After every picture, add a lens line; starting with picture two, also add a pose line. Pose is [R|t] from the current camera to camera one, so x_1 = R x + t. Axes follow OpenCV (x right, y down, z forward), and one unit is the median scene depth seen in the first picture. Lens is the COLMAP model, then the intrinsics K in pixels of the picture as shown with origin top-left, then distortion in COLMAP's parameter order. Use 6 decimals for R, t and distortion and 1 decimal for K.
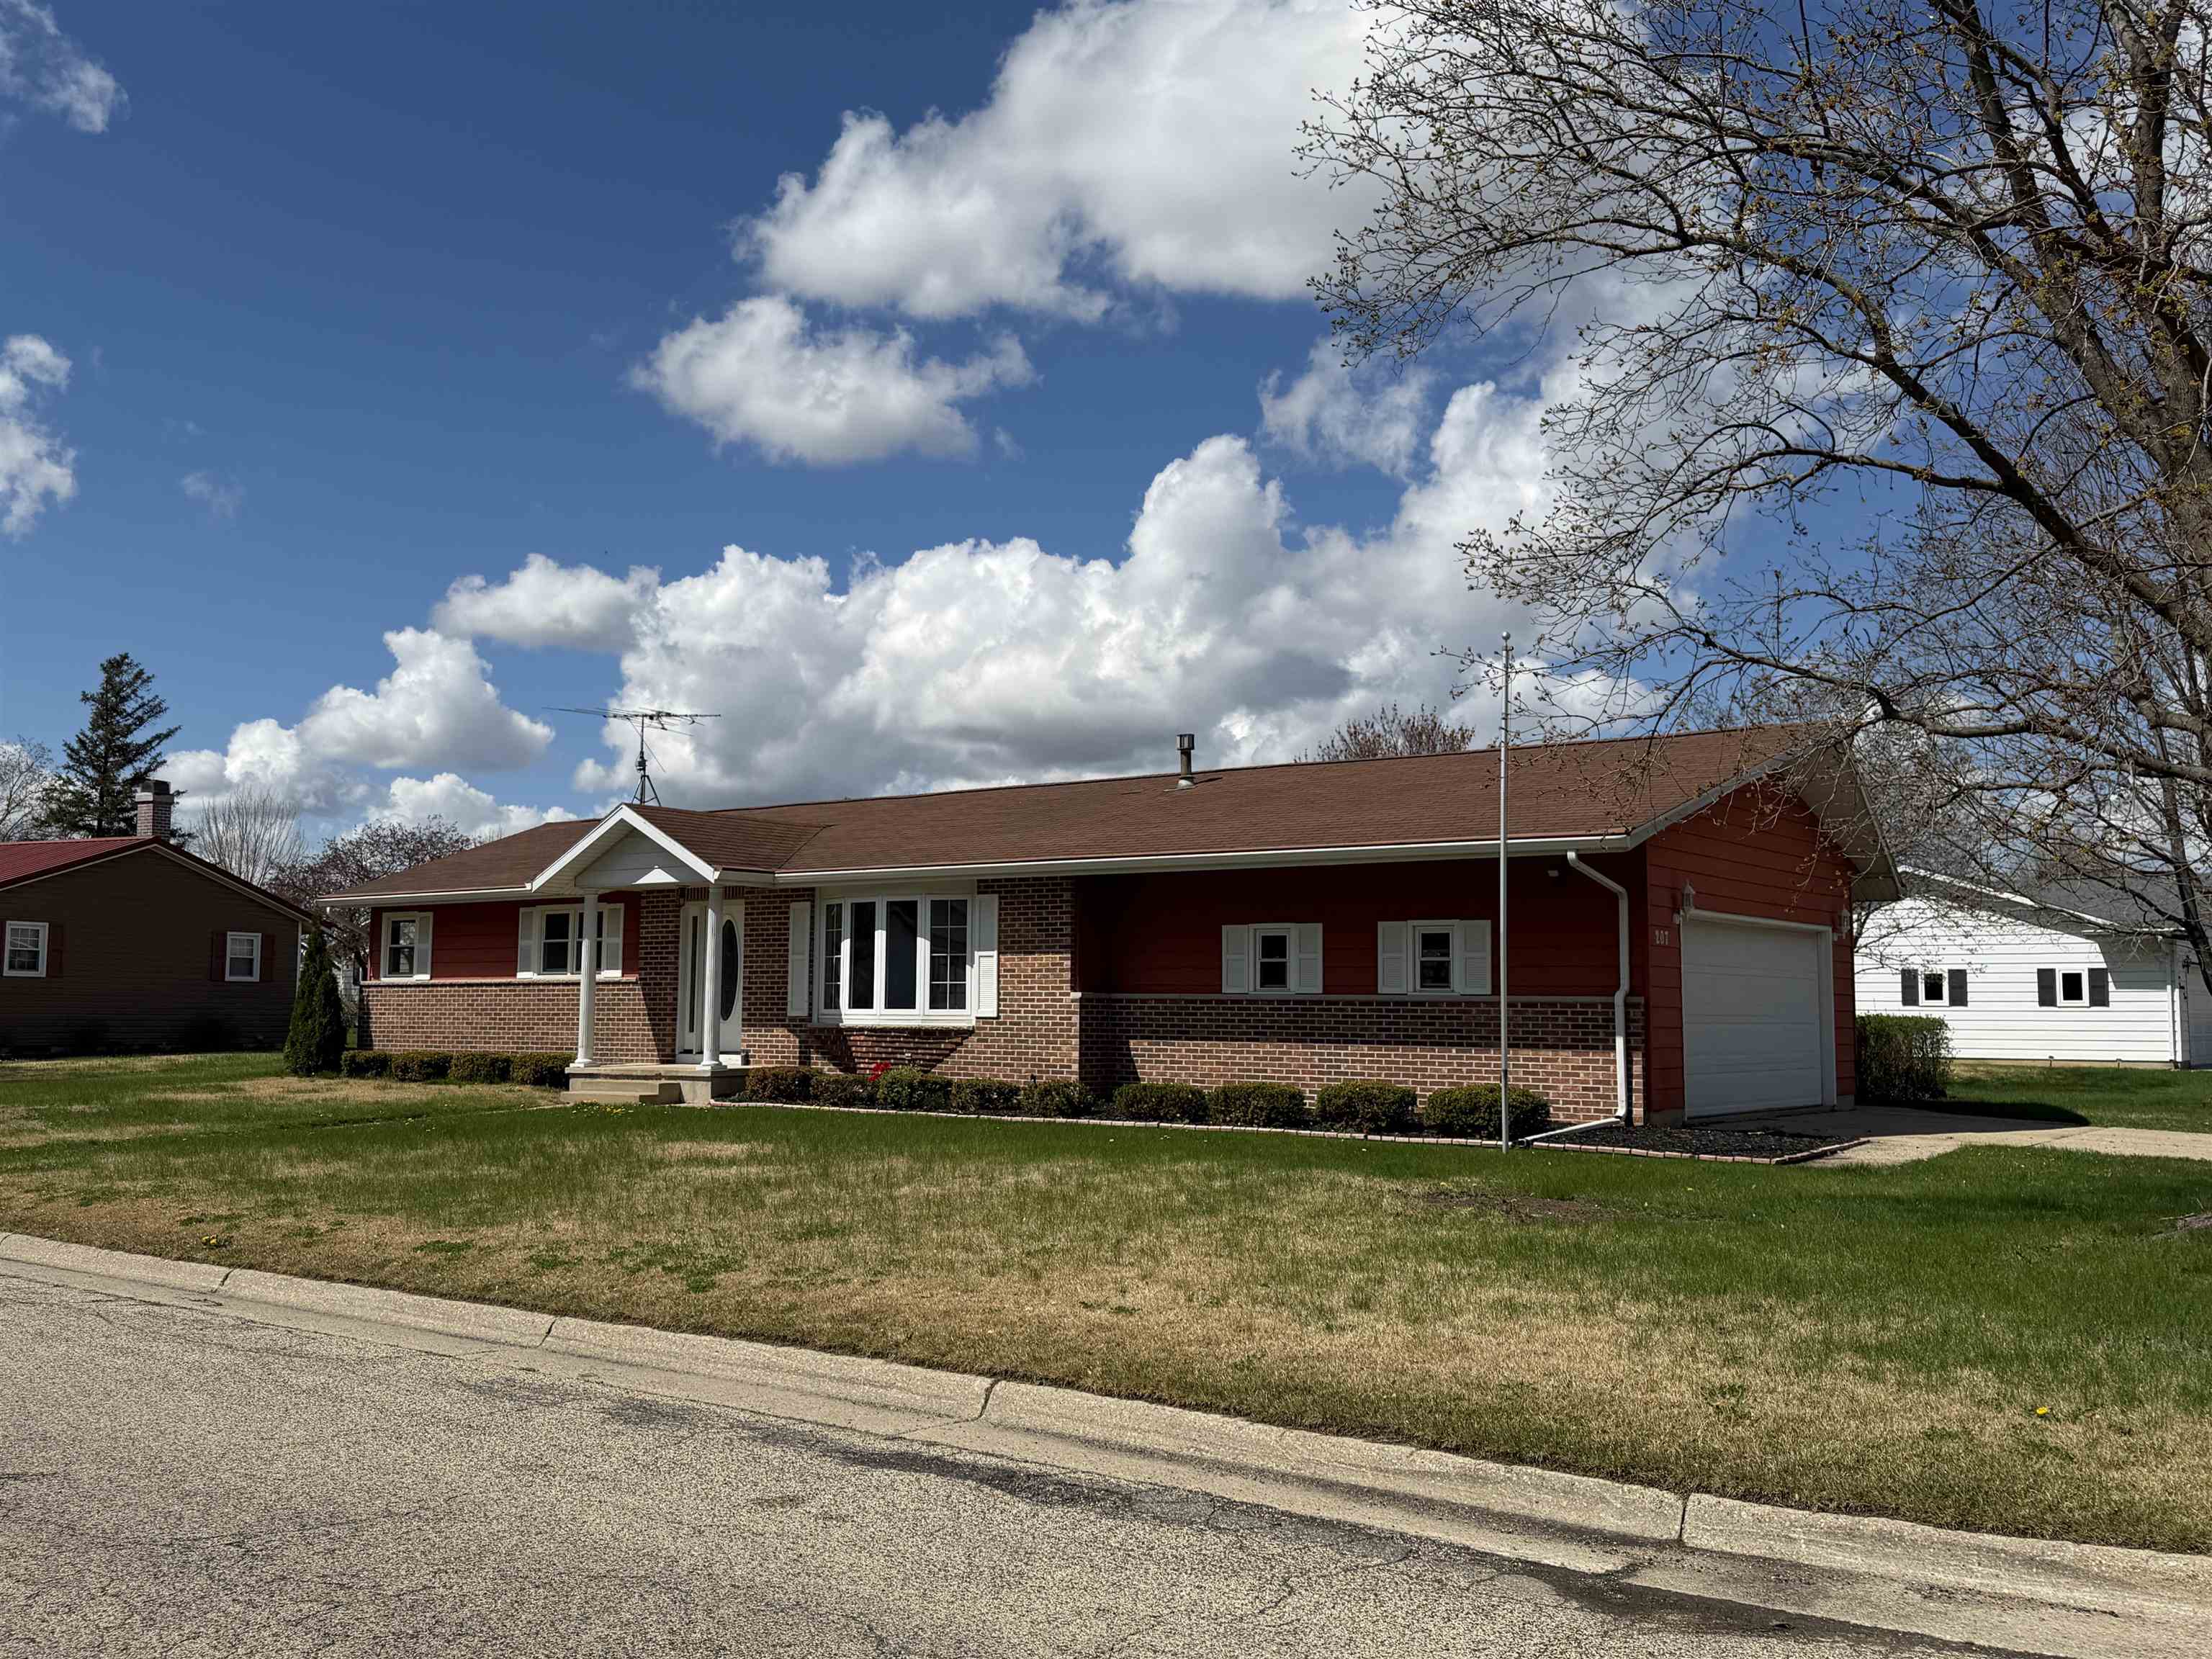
lens RADIAL K [[1973.1, 0, 1106.0], [0, 1973.1, 829.5], [0, 0, 1]] dist [0.190012, -0.417946]
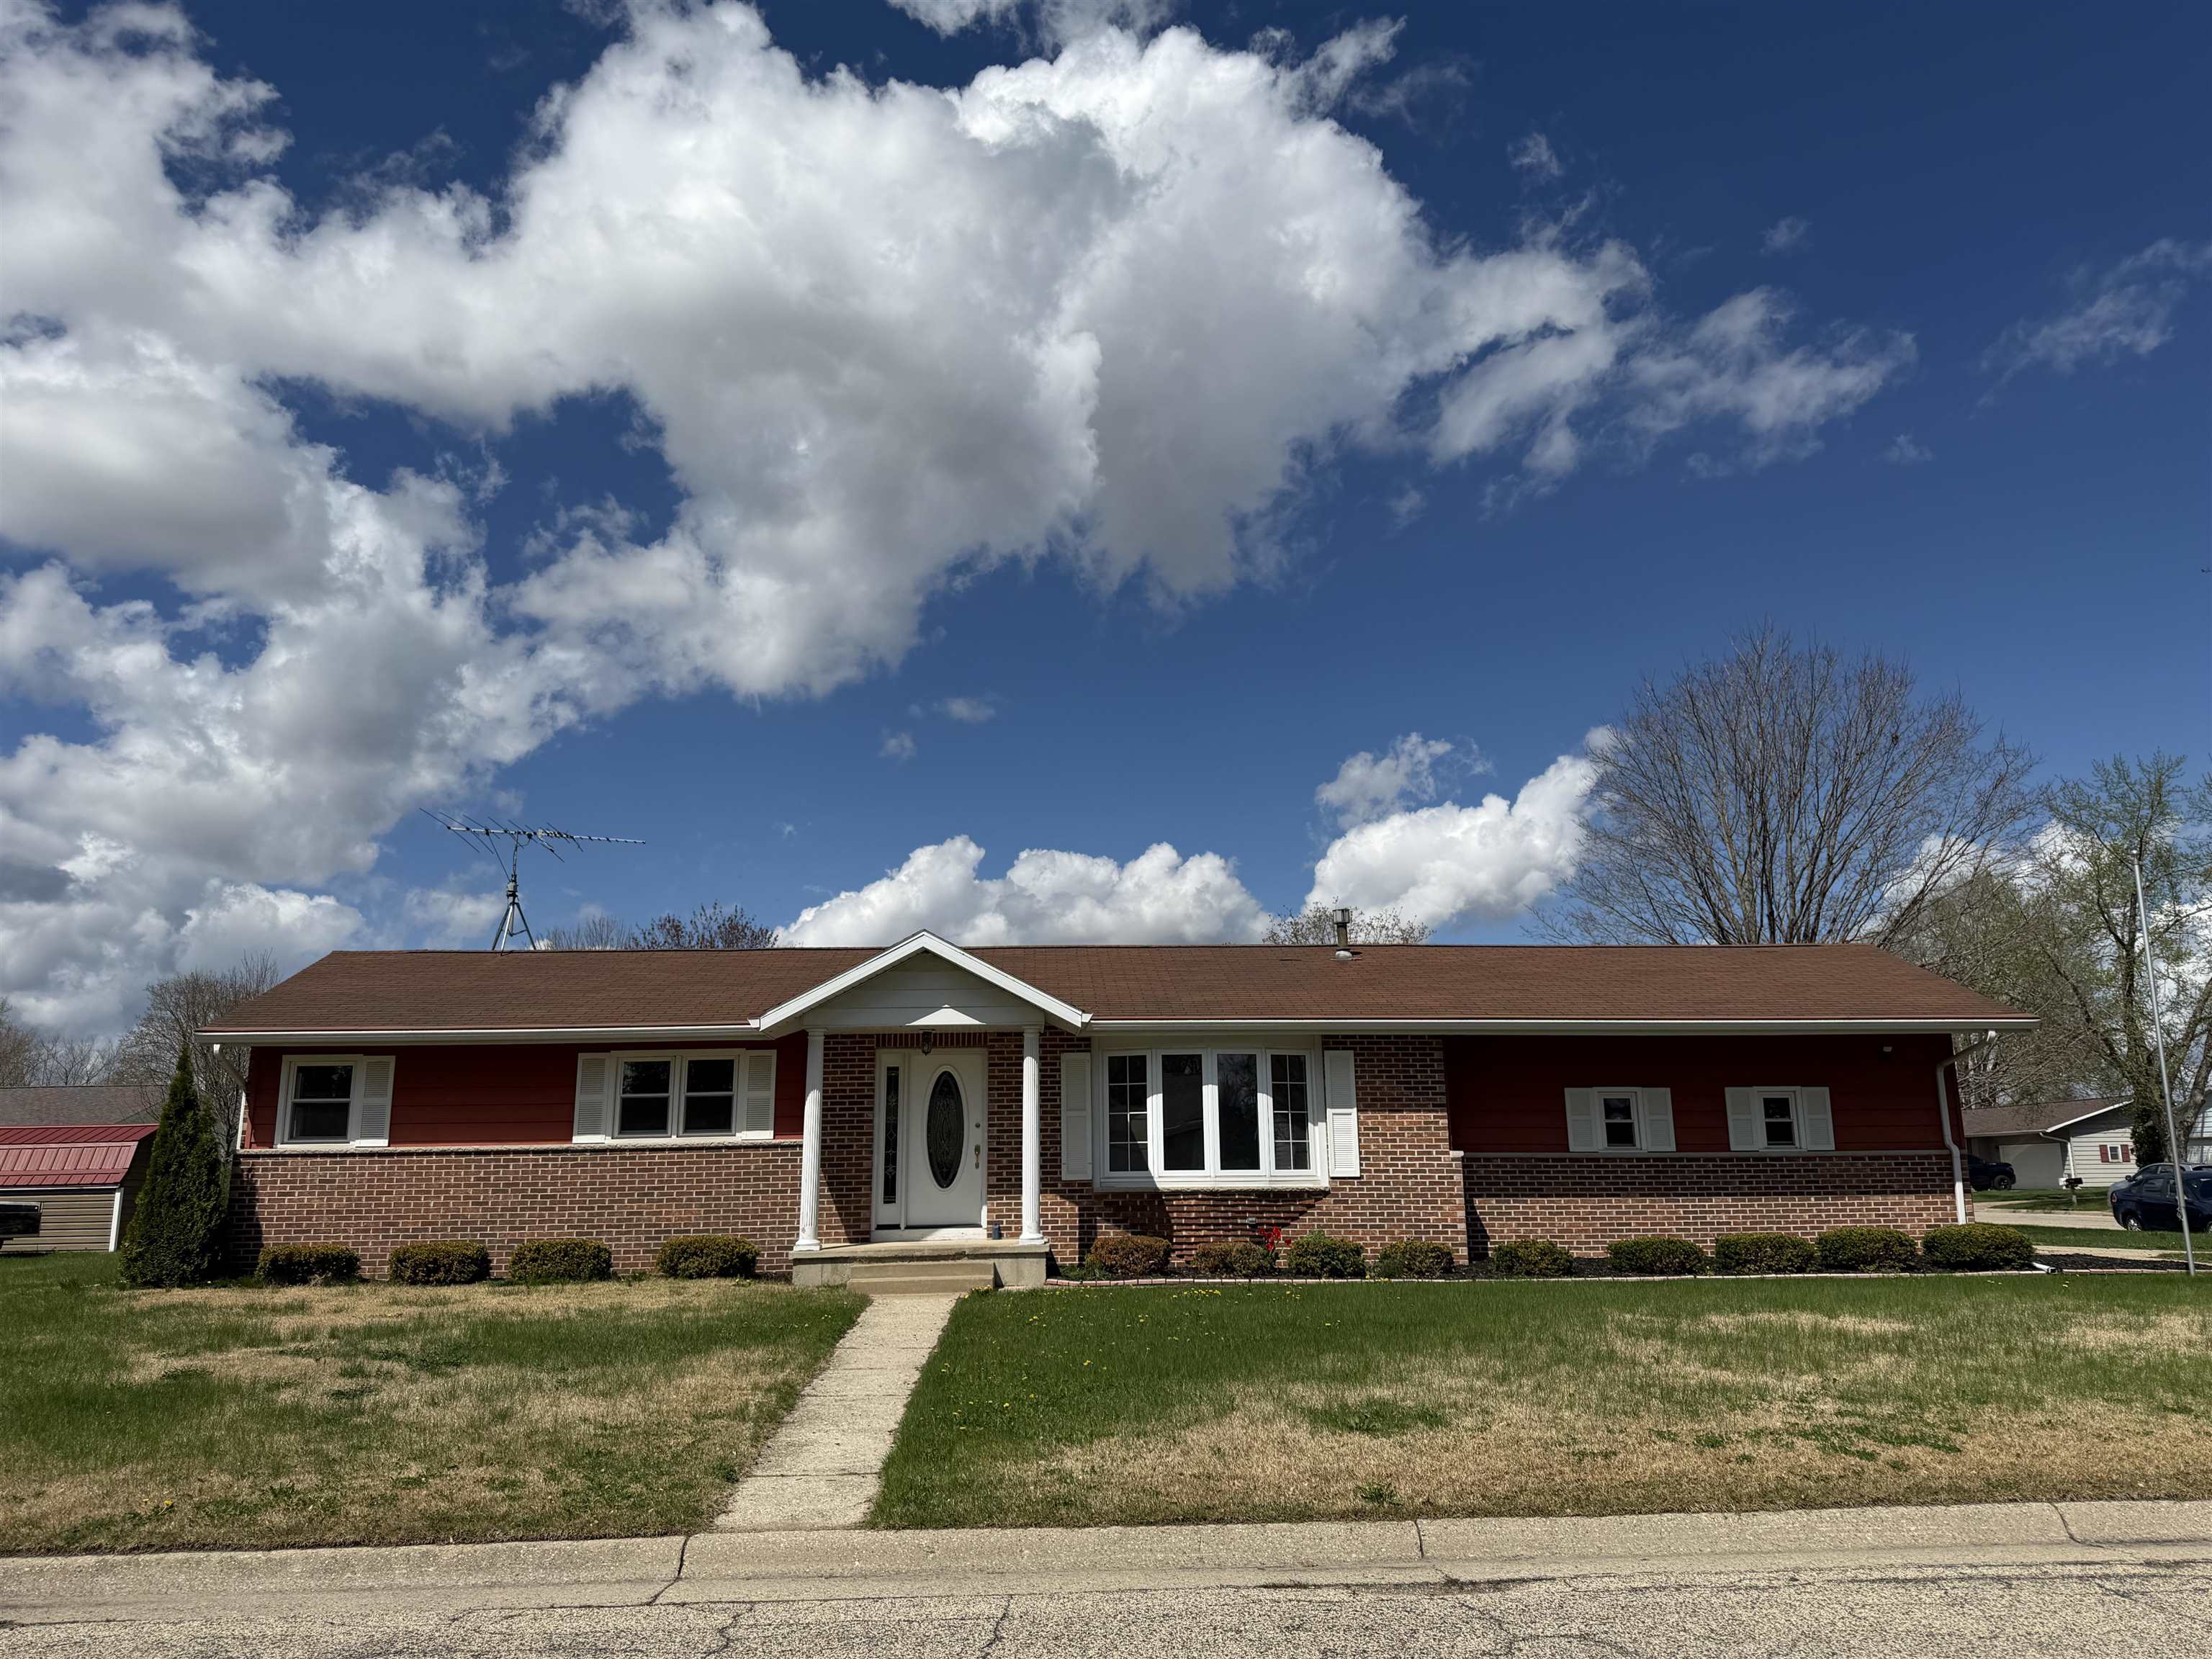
lens RADIAL K [[1547.4, 0, 1115.0], [0, 1547.4, 830.5], [0, 0, 1]] dist [0.163875, -0.323025]
pose [[0.768179, 0.124834, 0.627947, -0.657818], [-0.039783, 0.988219, -0.147788, 0.043808], [-0.638997, 0.088546, 0.764095, 0.462884]]
